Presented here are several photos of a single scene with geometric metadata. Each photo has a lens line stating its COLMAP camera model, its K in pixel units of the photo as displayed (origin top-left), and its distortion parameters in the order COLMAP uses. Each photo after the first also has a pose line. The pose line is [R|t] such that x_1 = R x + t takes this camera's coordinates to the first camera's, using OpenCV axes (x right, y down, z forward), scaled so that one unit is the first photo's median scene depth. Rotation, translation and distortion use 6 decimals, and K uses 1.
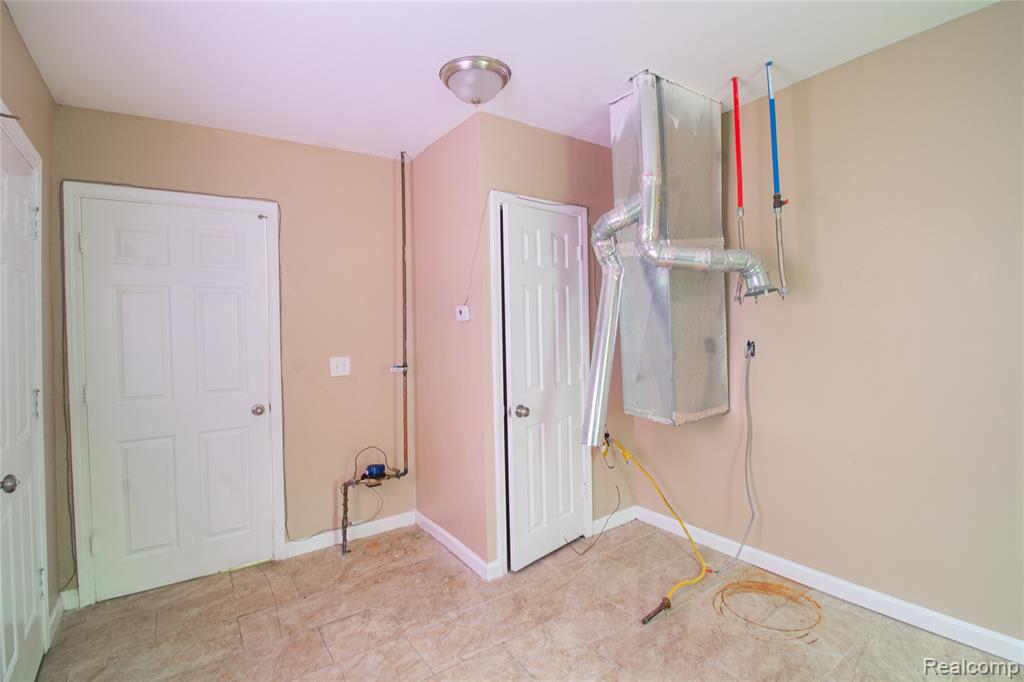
lens RADIAL K [[481.1, 0, 510.8], [0, 481.1, 330.6], [0, 0, 1]] dist [-0.015020, -0.004393]
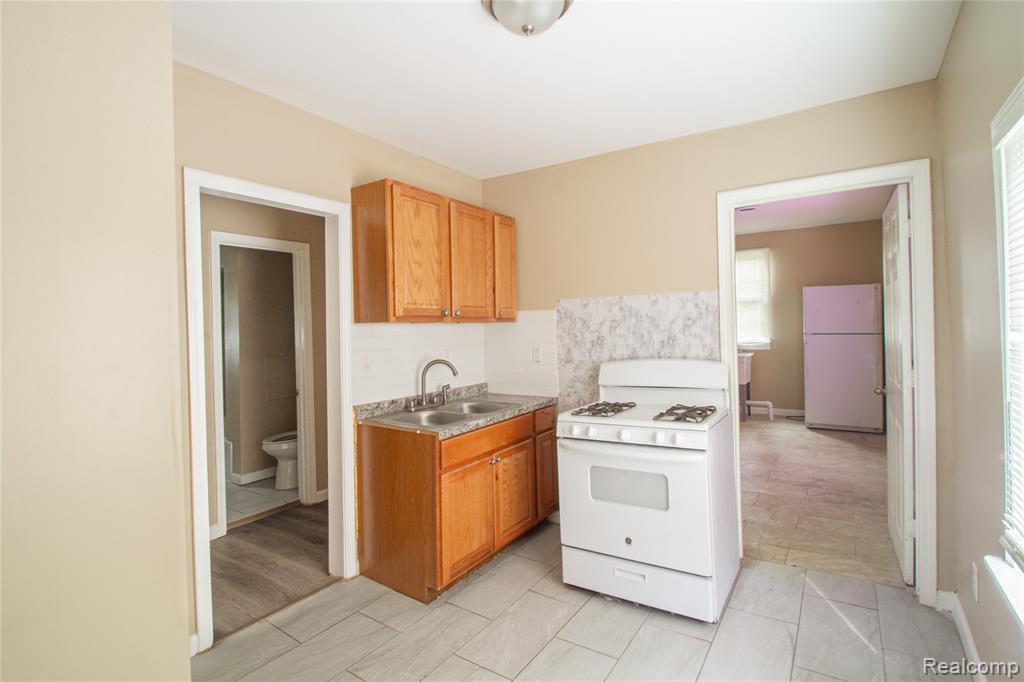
lens RADIAL K [[481.1, 0, 510.0], [0, 481.1, 340.3], [0, 0, 1]] dist [-0.015020, -0.004393]
pose [[-0.333279, -0.002477, 0.942825, -1.494549], [0.060198, 0.997900, 0.023902, -0.023408], [-0.940904, 0.064722, -0.332430, 2.056621]]
